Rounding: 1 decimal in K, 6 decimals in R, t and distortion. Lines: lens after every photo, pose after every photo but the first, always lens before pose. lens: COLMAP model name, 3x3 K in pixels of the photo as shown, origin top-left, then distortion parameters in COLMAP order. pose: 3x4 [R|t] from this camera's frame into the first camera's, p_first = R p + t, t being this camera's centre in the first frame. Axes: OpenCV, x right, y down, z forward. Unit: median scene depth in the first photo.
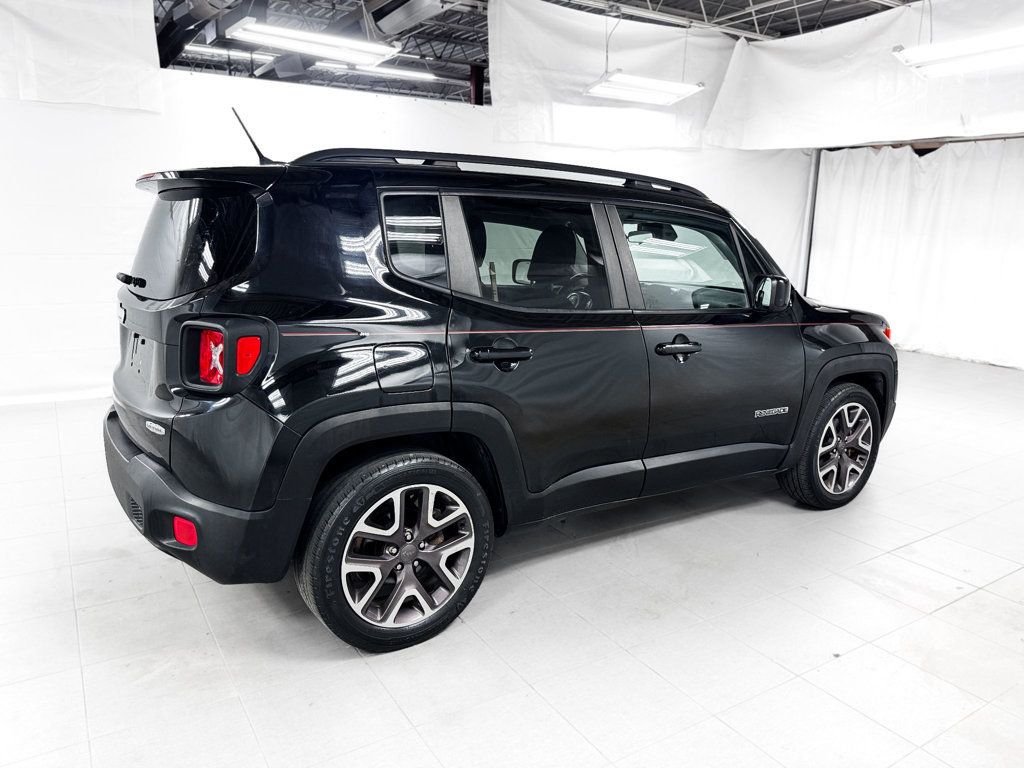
lens RADIAL K [[757.8, 0, 512.0], [0, 757.8, 384.0], [0, 0, 1]] dist [0.007821, -0.010435]
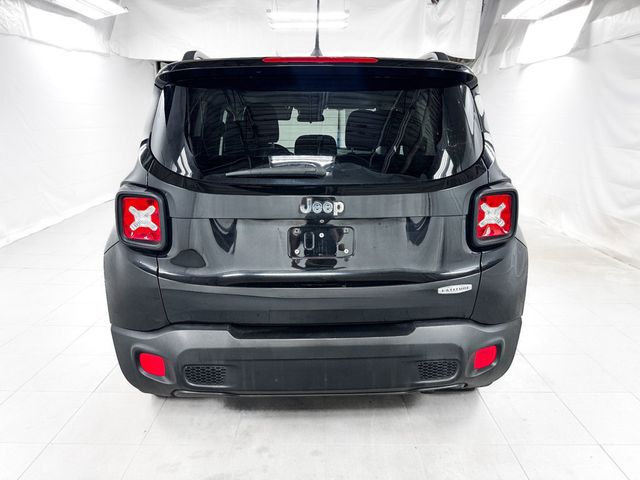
lens RADIAL K [[460.0, 0, 320.0], [0, 460.0, 240.0], [0, 0, 1]] dist [0.018880, -0.007374]
pose [[0.549746, -0.230496, 0.802901, -0.386837], [0.175471, 0.971596, 0.158780, -0.055043], [-0.816694, 0.053597, 0.574577, 0.258480]]
